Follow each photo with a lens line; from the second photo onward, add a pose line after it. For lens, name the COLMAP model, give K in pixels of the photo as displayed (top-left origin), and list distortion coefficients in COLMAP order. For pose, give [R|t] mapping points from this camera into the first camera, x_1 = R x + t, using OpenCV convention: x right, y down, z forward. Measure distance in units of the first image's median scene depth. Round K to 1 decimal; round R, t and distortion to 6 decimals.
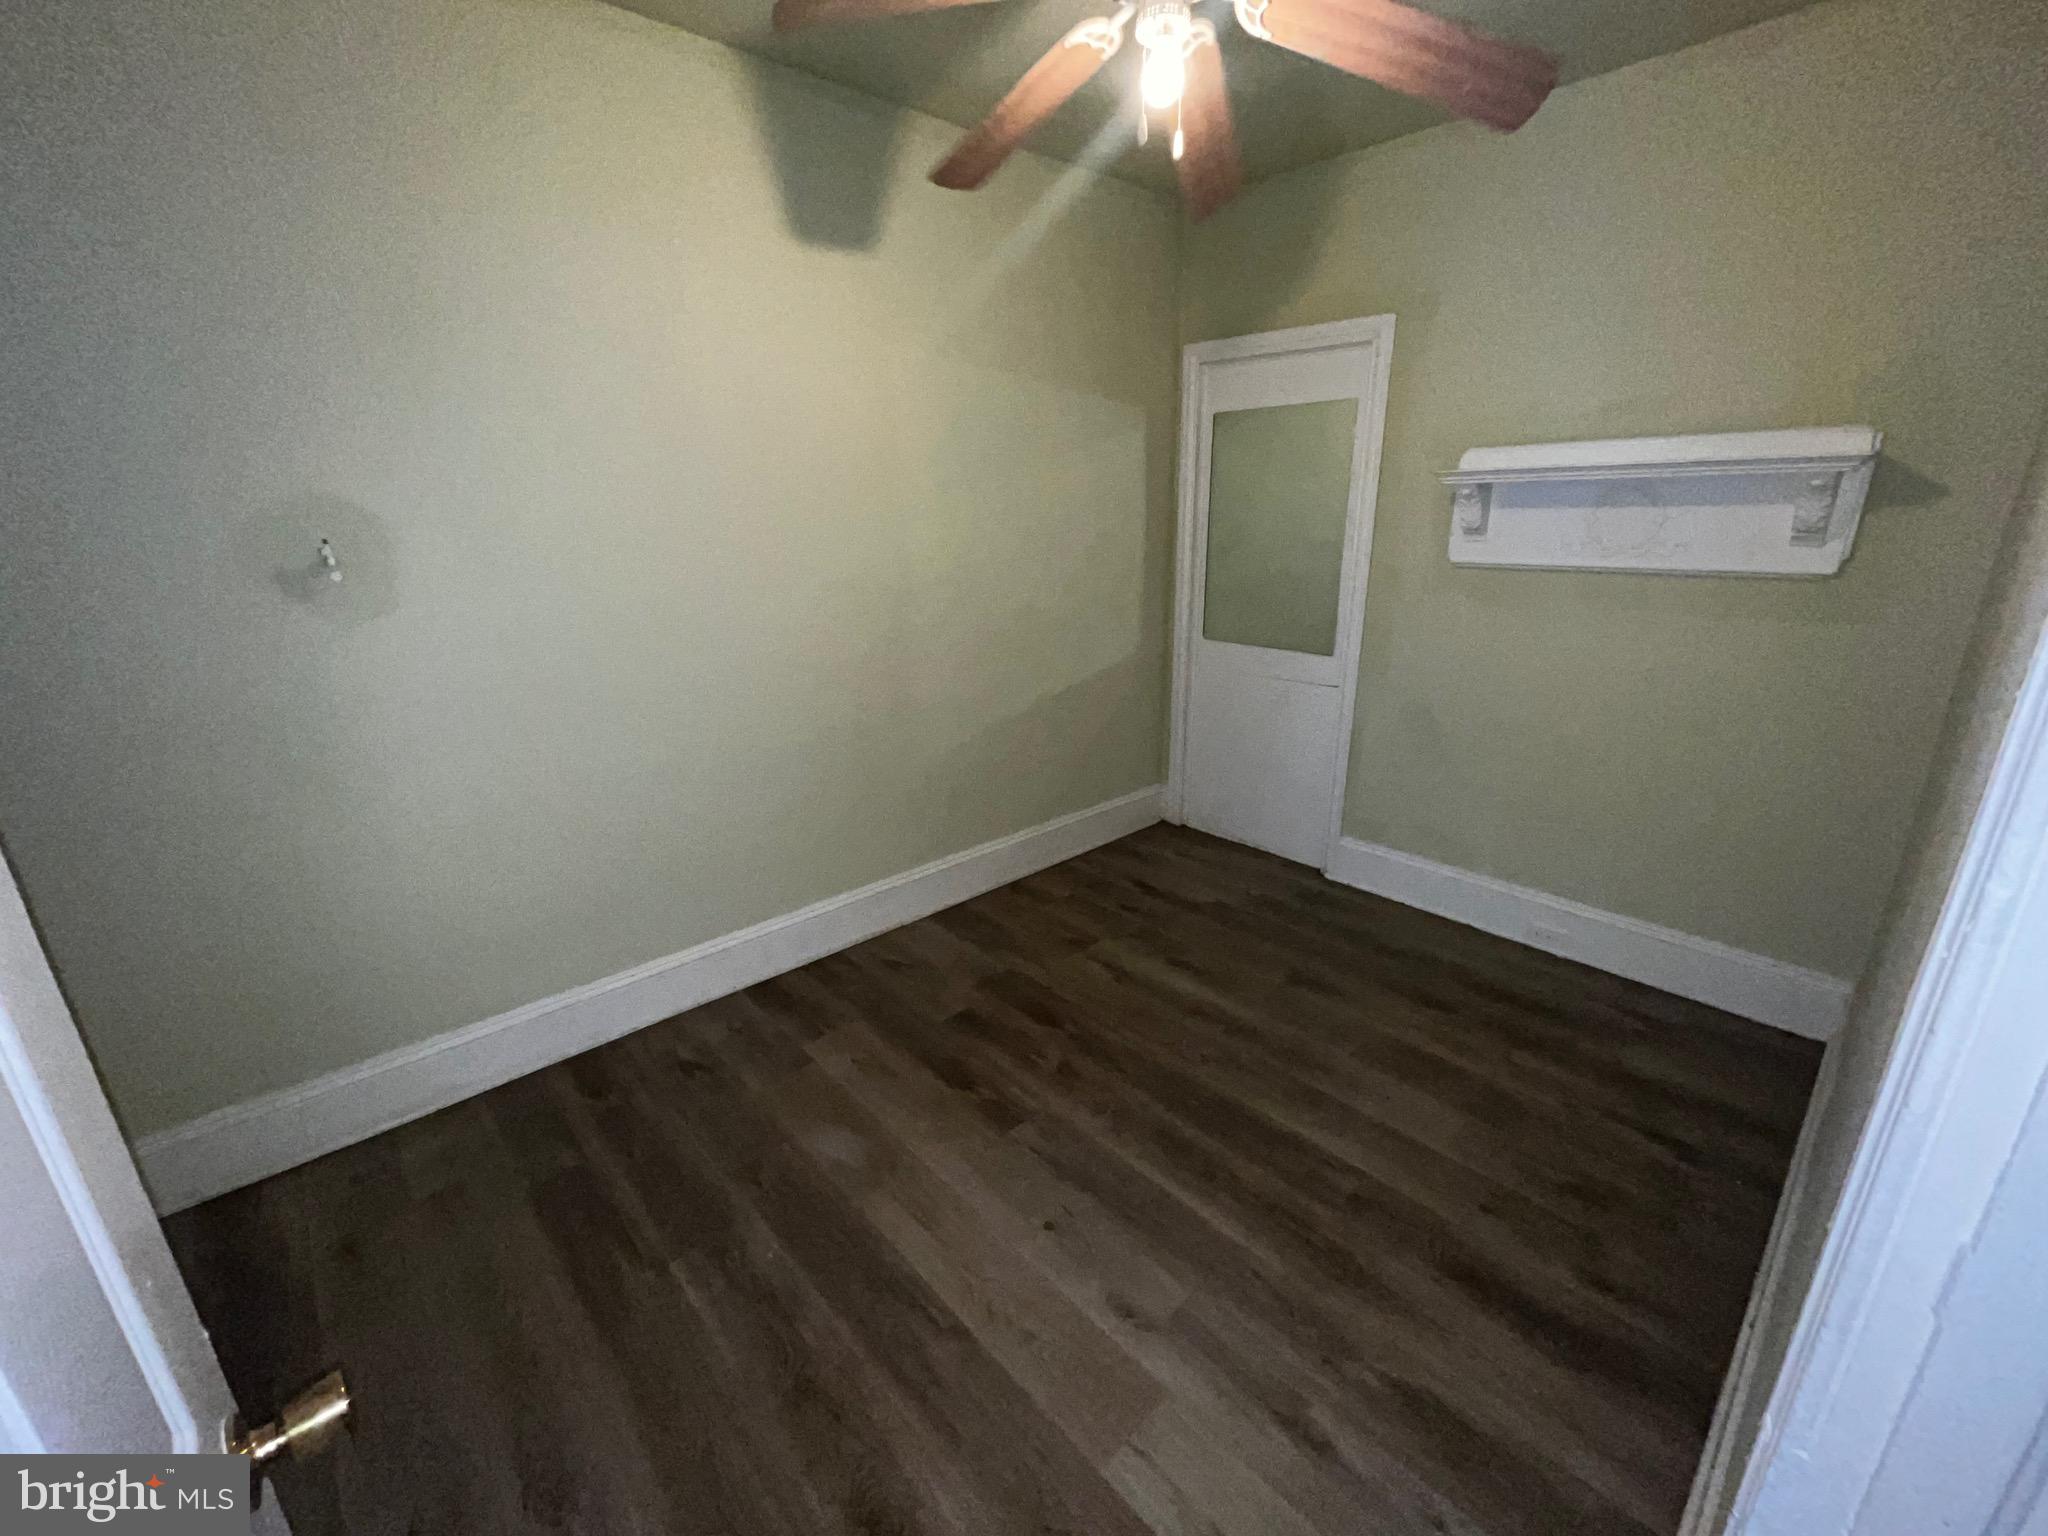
lens RADIAL K [[828.1, 0, 1024.6], [0, 828.1, 769.8], [0, 0, 1]] dist [-0.002250, 0.000192]
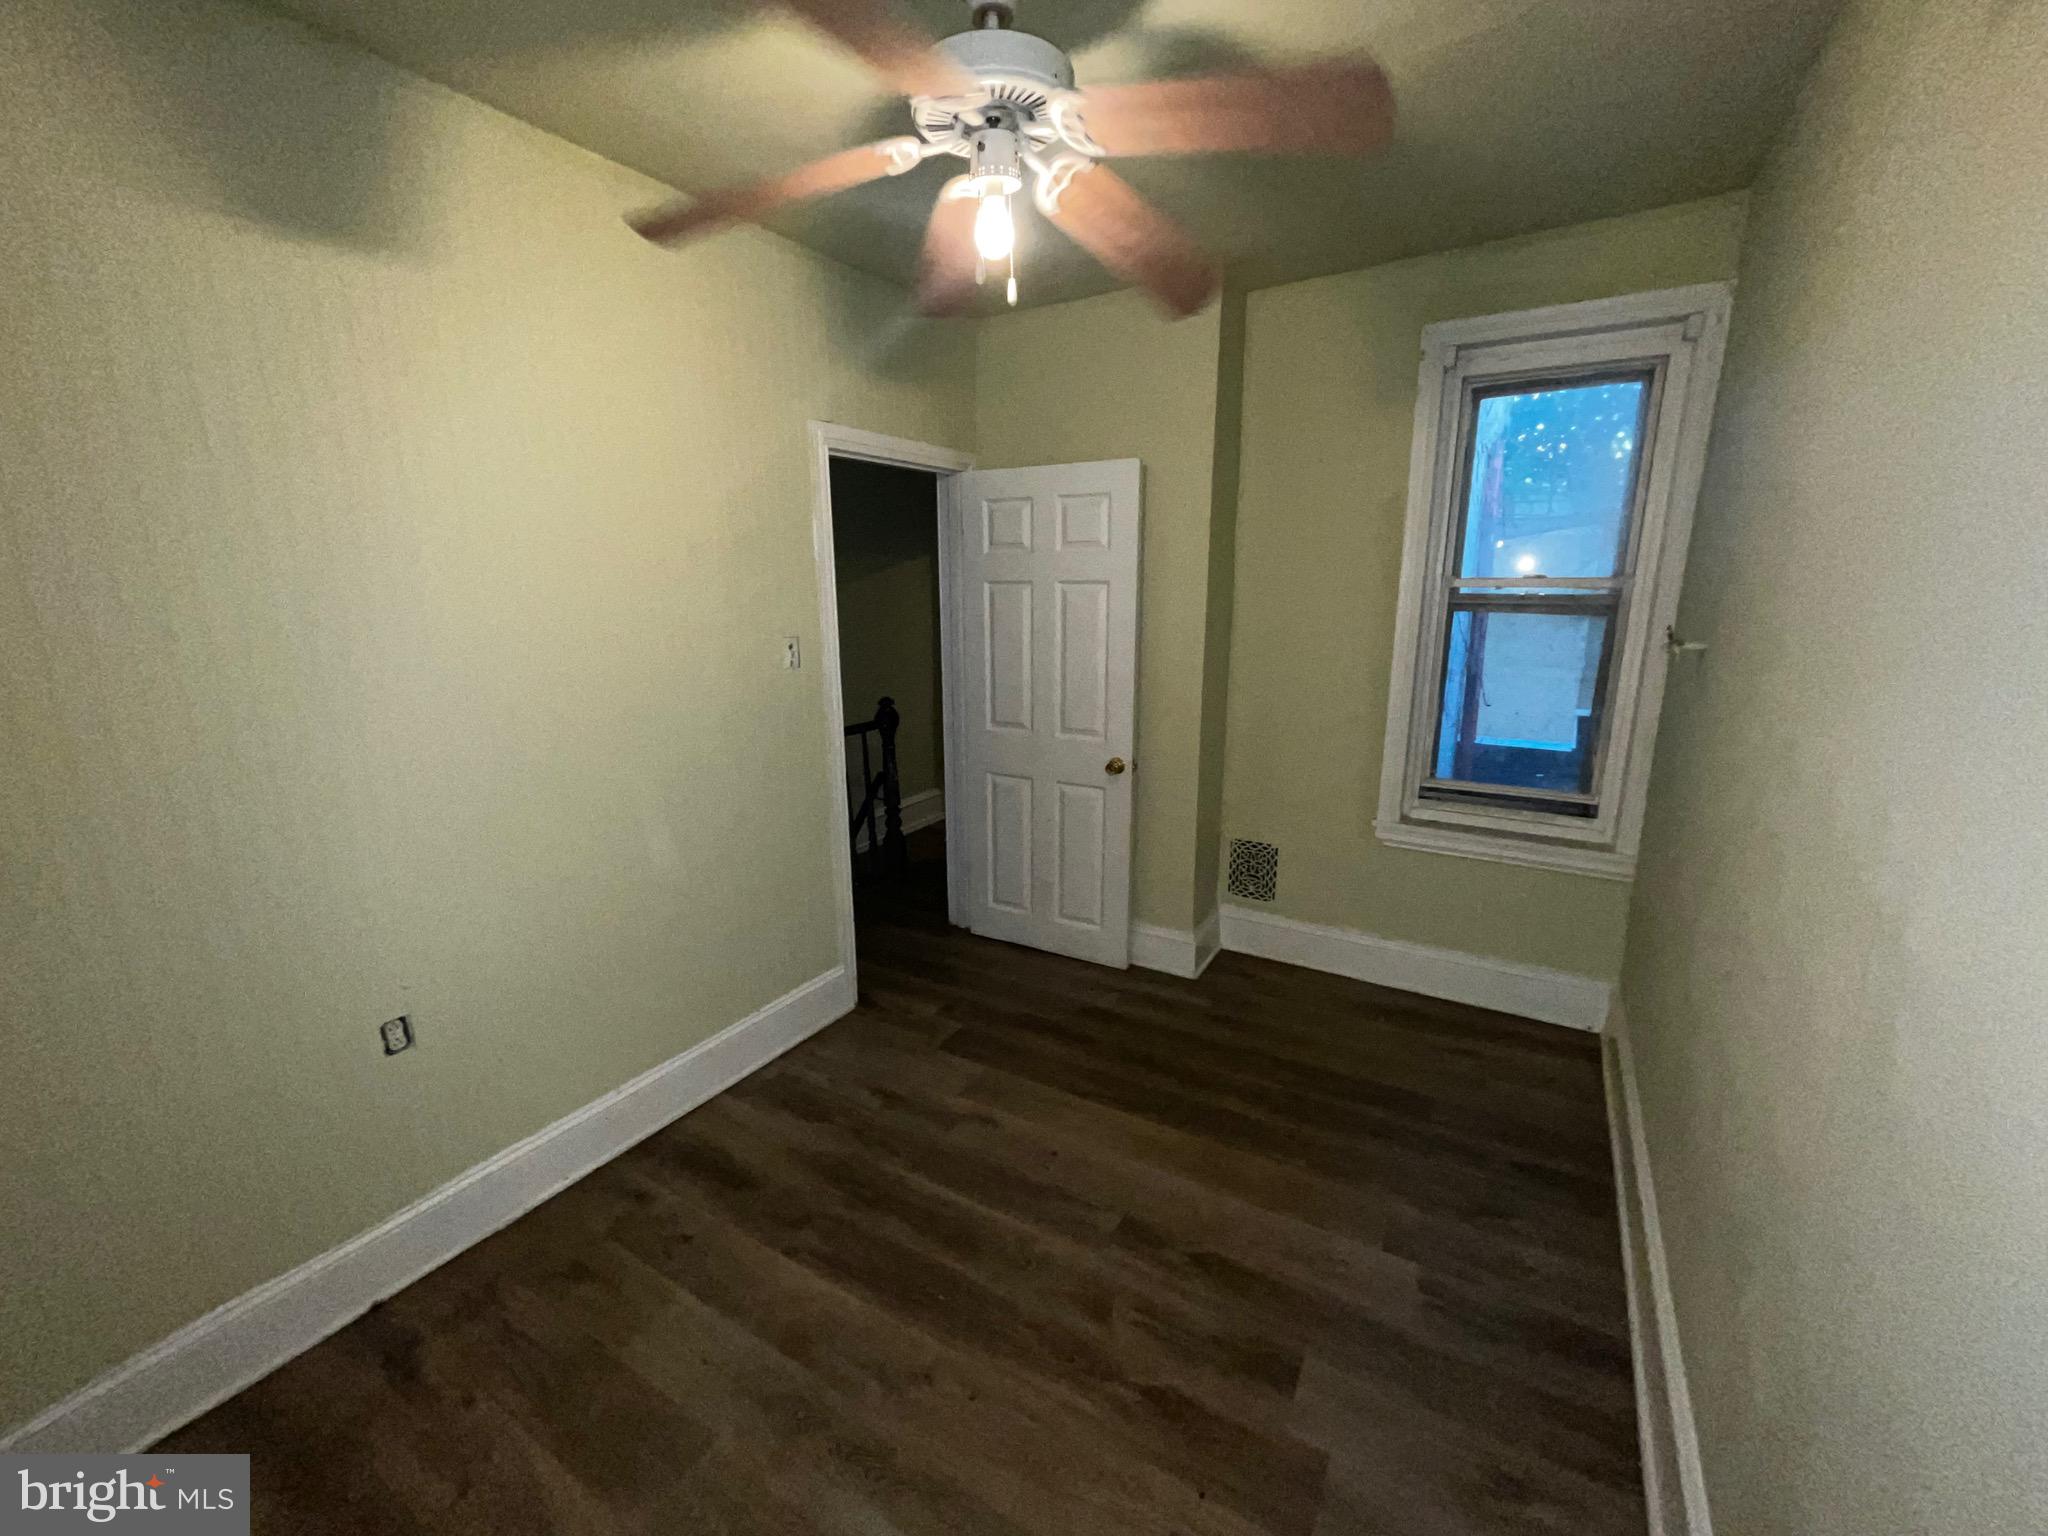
lens RADIAL K [[828.1, 0, 1030.8], [0, 828.1, 778.6], [0, 0, 1]] dist [-0.002250, 0.000192]
pose [[-0.957587, 0.092303, -0.272960, 0.325367], [-0.063687, 0.856076, 0.512911, -0.551488], [0.281017, 0.508541, -0.813889, 1.557070]]
